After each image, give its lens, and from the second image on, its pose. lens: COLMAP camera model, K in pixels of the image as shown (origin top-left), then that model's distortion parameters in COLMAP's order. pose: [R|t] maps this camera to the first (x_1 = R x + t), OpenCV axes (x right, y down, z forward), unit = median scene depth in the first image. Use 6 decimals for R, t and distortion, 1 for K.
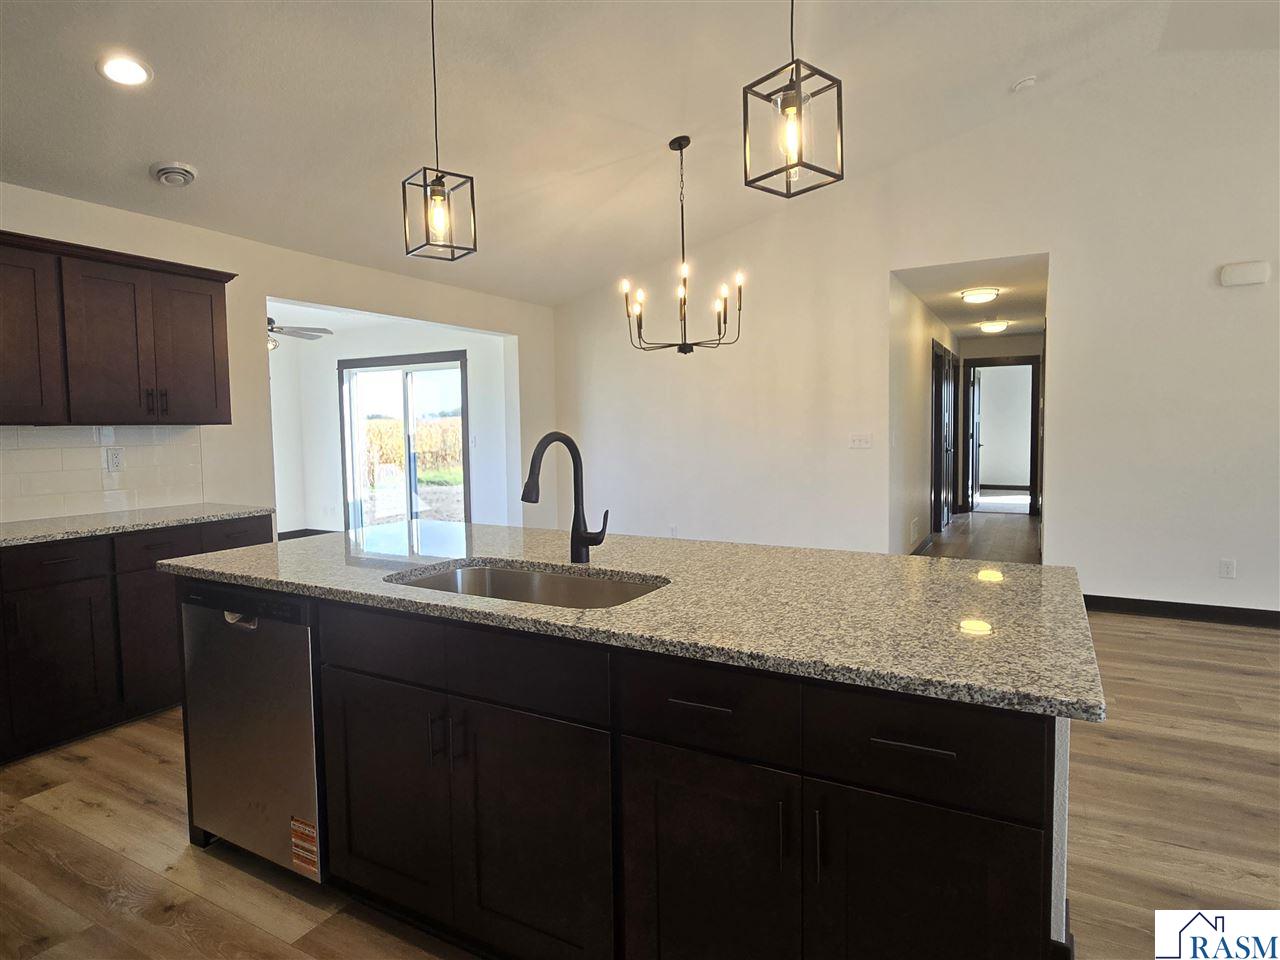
lens RADIAL K [[720.9, 0, 634.5], [0, 720.9, 472.3], [0, 0, 1]] dist [0.002595, 0.000087]
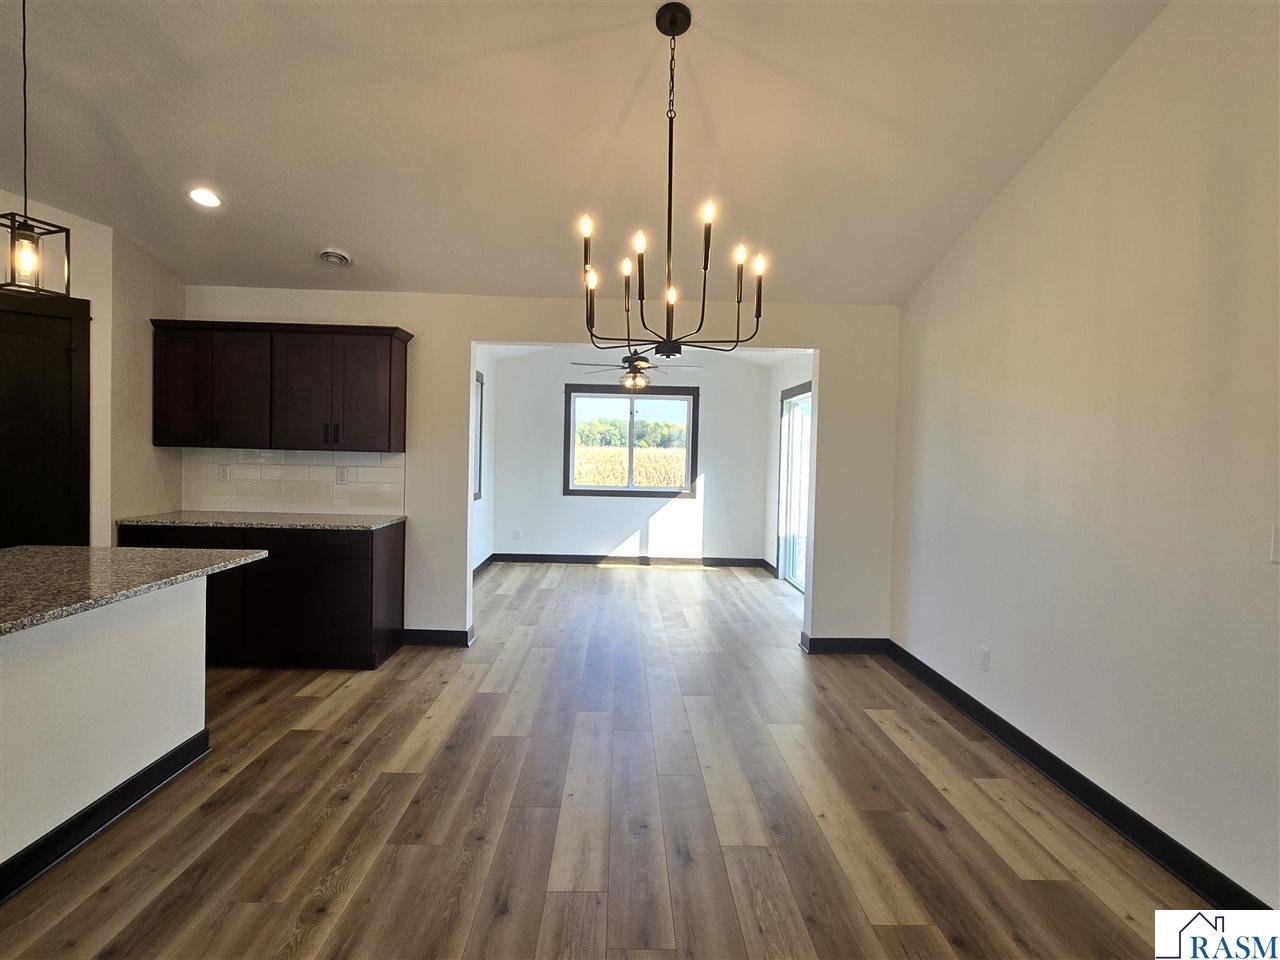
lens RADIAL K [[691.9, 0, 626.7], [0, 691.9, 470.3], [0, 0, 1]] dist [0.000973, 0.001018]
pose [[0.501258, 0.049484, -0.863882, 0.620006], [-0.086896, 0.996195, 0.006642, -0.076300], [0.860924, 0.071738, 0.503651, 0.743837]]
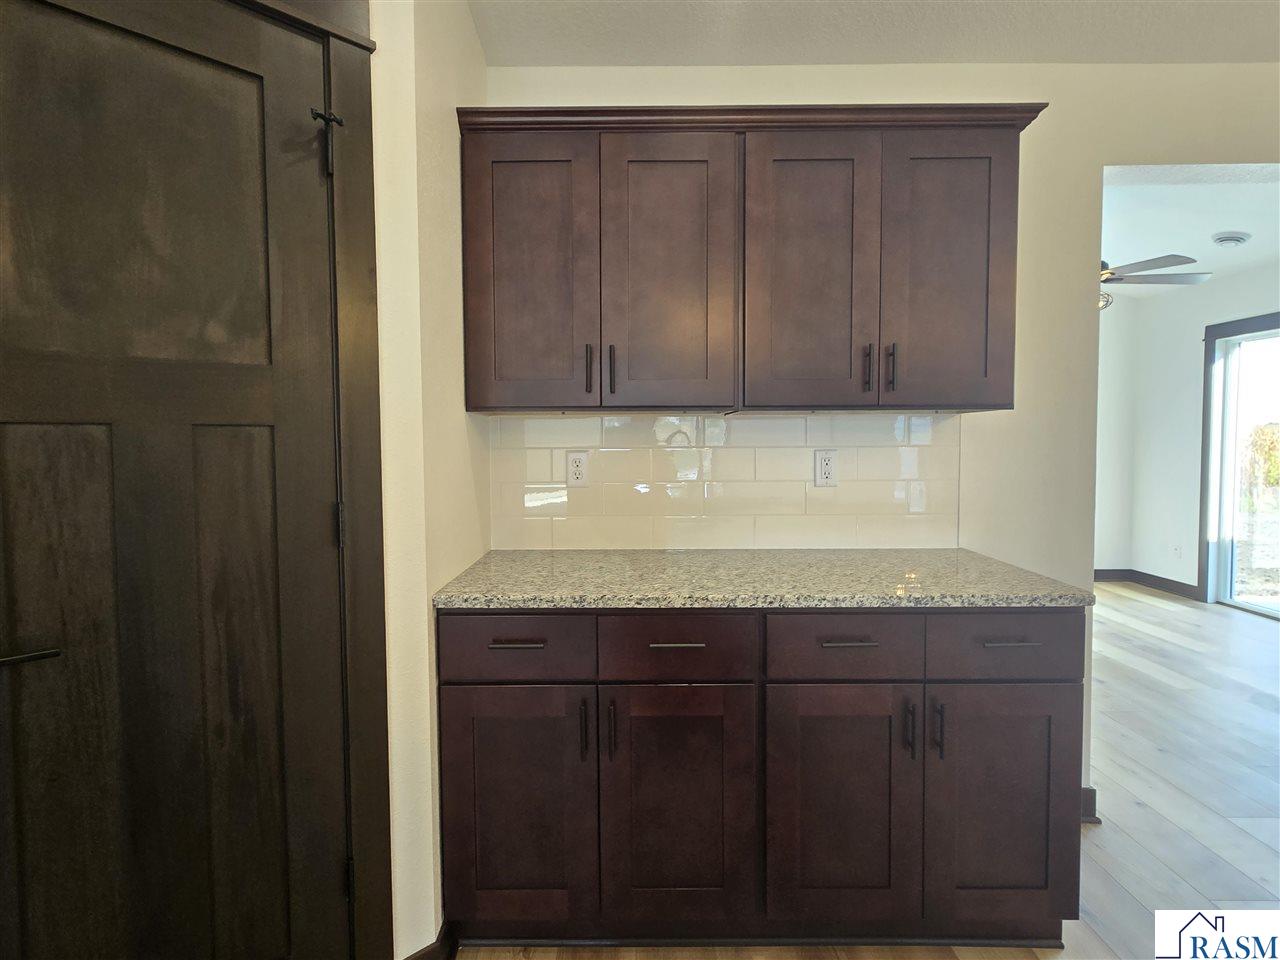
lens RADIAL K [[653.0, 0, 634.7], [0, 653.0, 471.4], [0, 0, 1]] dist [0.002528, 0.000260]
pose [[0.481432, 0.050764, -0.875012, -0.273063], [-0.056283, 0.998051, 0.026935, -0.018524], [0.874674, 0.036281, 0.483351, 0.529459]]
